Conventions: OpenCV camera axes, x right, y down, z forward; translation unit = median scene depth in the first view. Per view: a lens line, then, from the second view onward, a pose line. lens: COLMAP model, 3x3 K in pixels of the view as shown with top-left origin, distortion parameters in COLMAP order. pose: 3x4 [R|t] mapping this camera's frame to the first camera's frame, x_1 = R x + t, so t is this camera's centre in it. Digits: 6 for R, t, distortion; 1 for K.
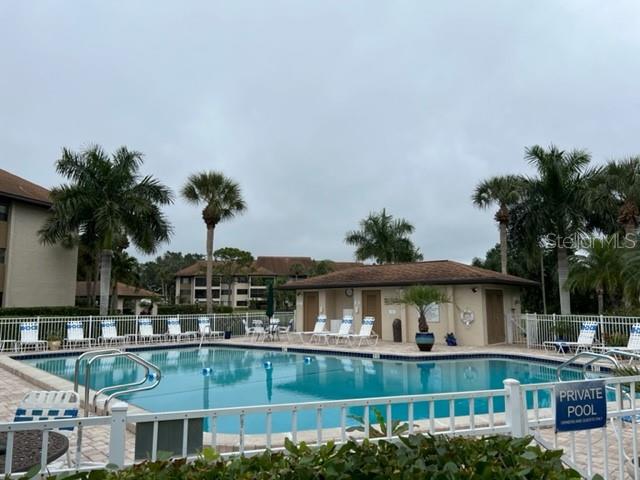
lens RADIAL K [[486.2, 0, 323.5], [0, 486.2, 241.4], [0, 0, 1]] dist [0.016059, 0.002971]
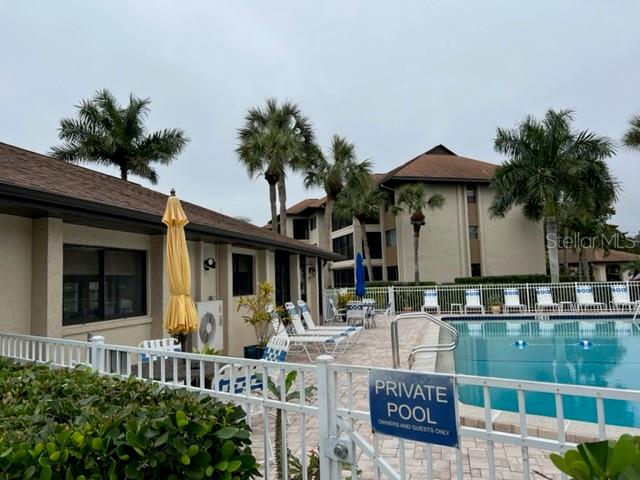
lens RADIAL K [[486.2, 0, 323.5], [0, 486.2, 241.4], [0, 0, 1]] dist [0.016059, 0.002971]
pose [[0.548717, -0.081767, -0.832000, 0.167029], [0.136643, 0.990594, -0.007235, 0.014058], [0.824765, -0.109717, 0.554729, 0.084147]]
